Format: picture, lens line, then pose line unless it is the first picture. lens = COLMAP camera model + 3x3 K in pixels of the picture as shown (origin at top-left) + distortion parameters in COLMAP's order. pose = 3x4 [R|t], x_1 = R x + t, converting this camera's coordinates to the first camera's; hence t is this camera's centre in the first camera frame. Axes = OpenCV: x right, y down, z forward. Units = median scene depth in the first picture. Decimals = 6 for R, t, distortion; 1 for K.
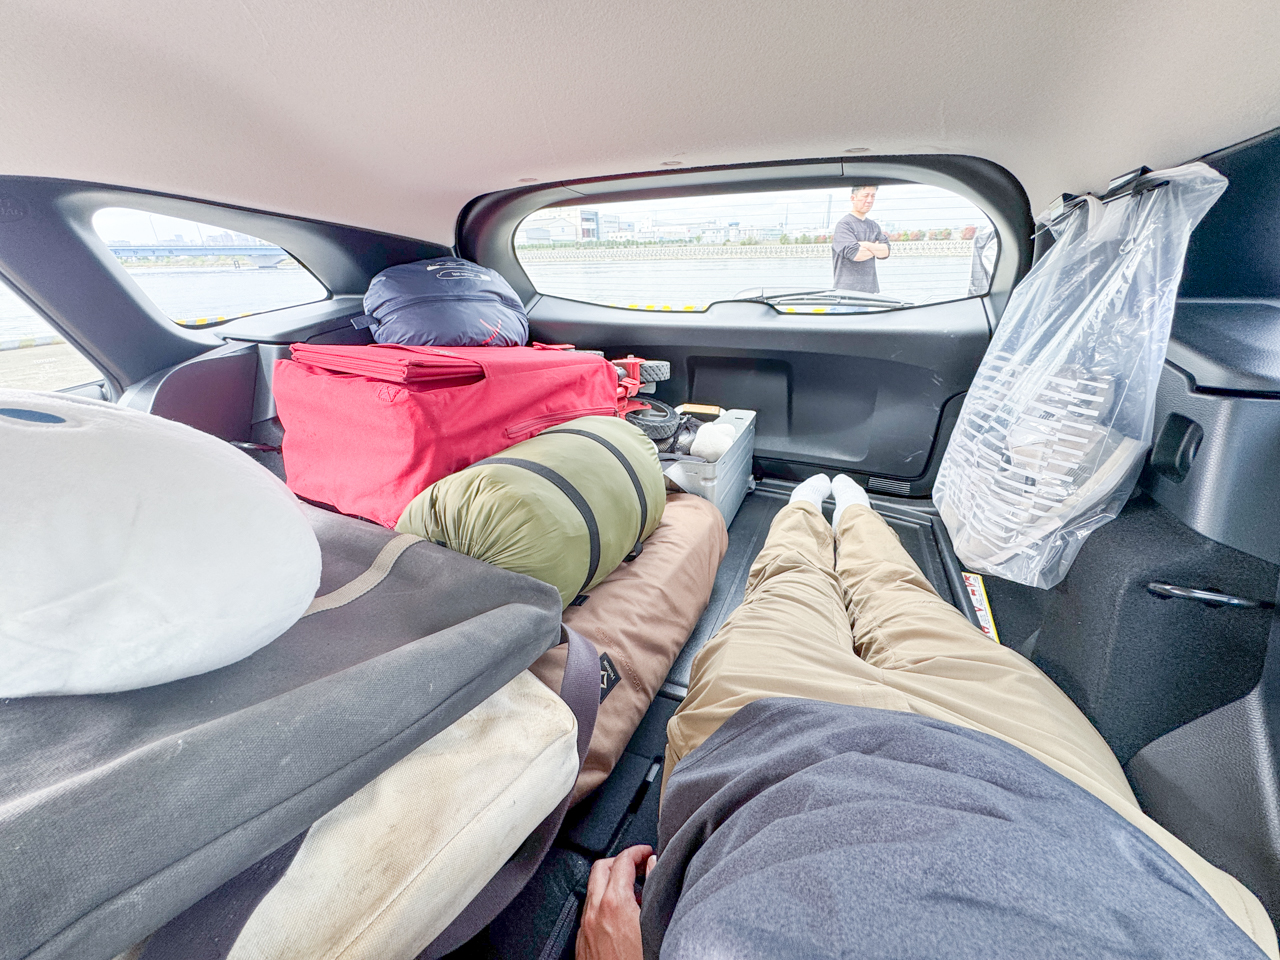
lens RADIAL K [[506.0, 0, 643.3], [0, 506.0, 474.7], [0, 0, 1]] dist [-0.002865, -0.000254]
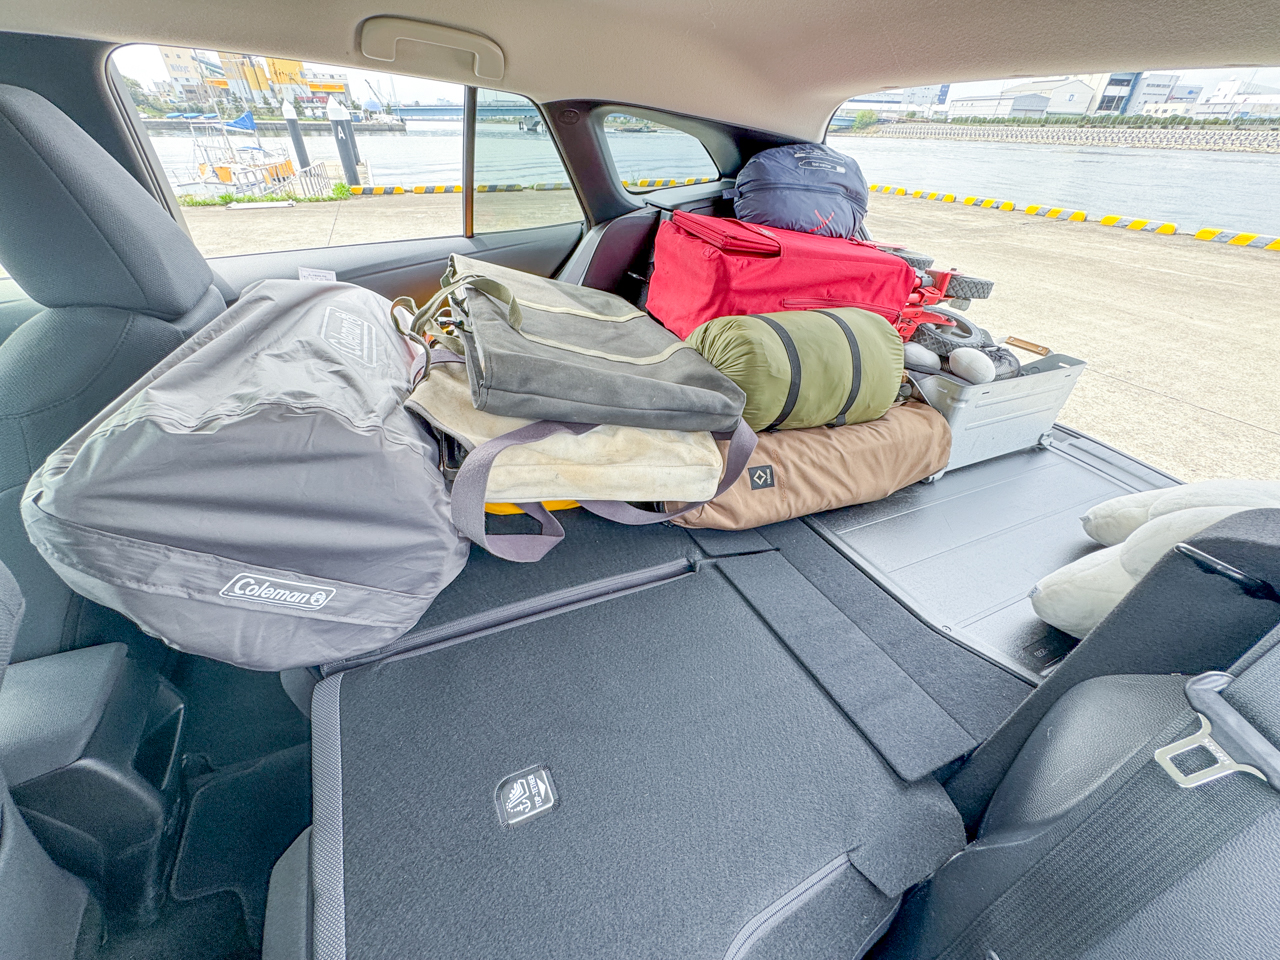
lens RADIAL K [[506.0, 0, 643.3], [0, 506.0, 474.7], [0, 0, 1]] dist [-0.002865, -0.000254]
pose [[0.738191, 0.411042, -0.534901, 0.388146], [-0.300400, 0.910264, 0.284920, 0.066612], [0.604015, -0.049641, 0.795425, -0.324564]]
